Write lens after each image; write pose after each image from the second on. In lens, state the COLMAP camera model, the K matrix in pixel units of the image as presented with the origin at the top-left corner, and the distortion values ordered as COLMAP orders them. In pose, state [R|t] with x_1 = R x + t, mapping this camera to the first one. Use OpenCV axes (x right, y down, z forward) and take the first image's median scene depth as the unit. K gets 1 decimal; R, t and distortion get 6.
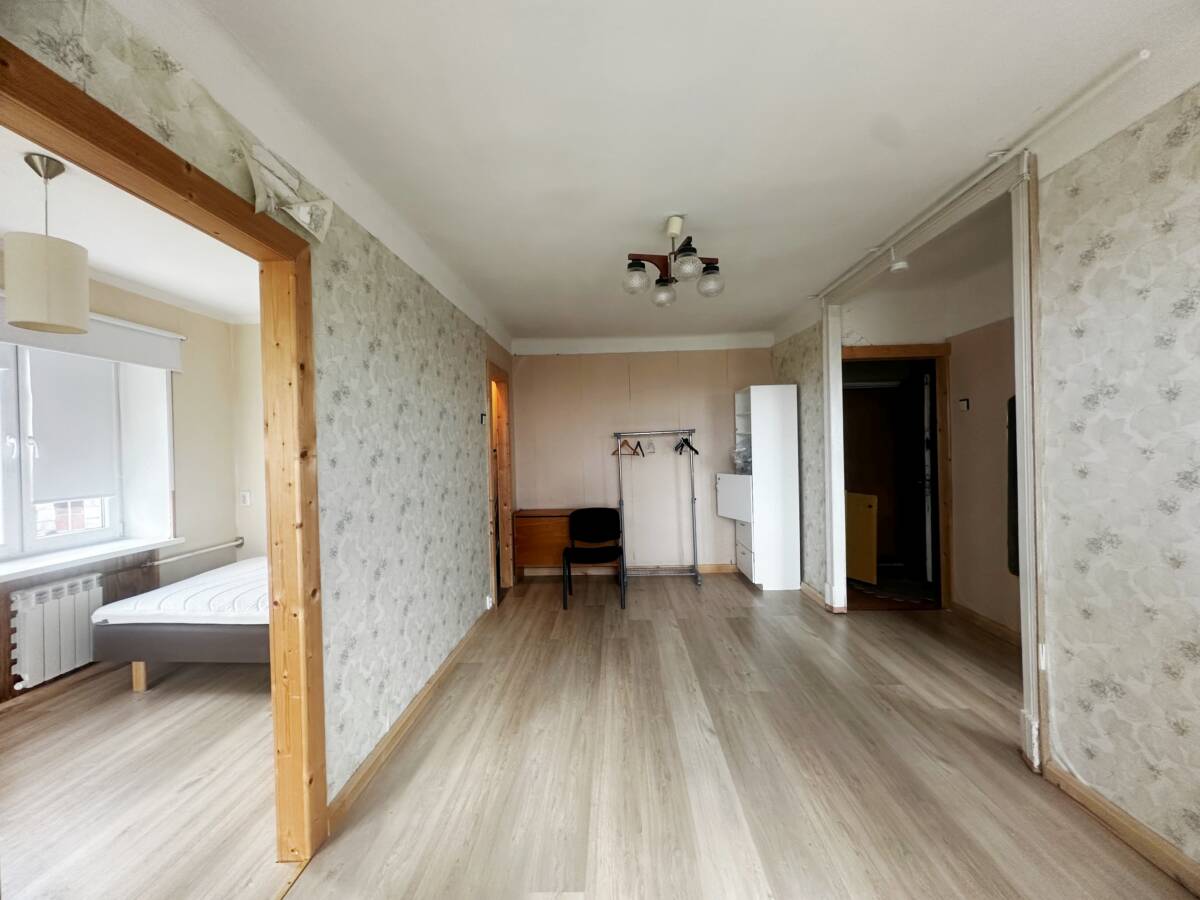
lens RADIAL K [[479.6, 0, 600.9], [0, 479.6, 449.0], [0, 0, 1]] dist [-0.001203, 0.000233]
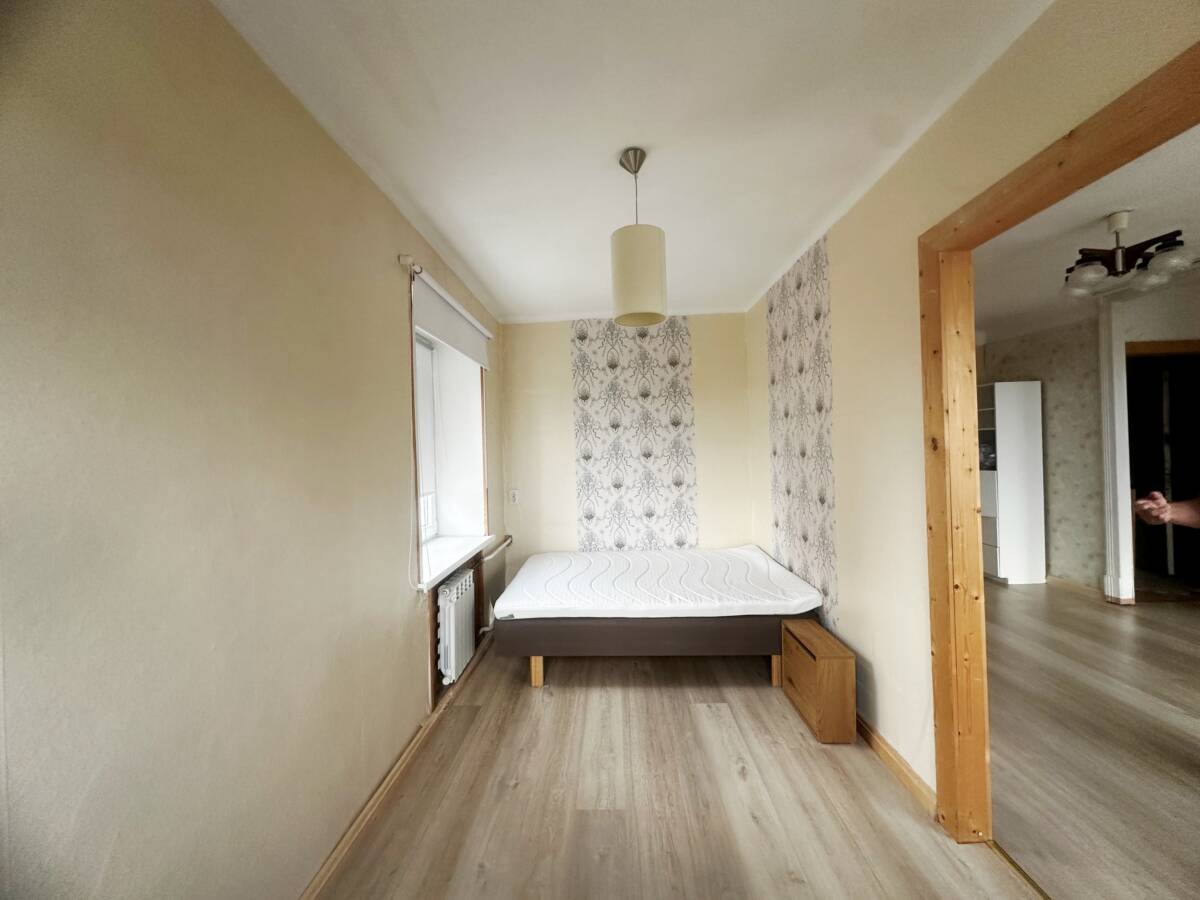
lens RADIAL K [[479.6, 0, 600.9], [0, 479.6, 449.0], [0, 0, 1]] dist [-0.001203, 0.000233]
pose [[0.999914, -0.005461, 0.011931, -0.857587], [0.005558, 0.999951, -0.008131, 0.020271], [-0.011886, 0.008197, 0.999896, -0.005534]]
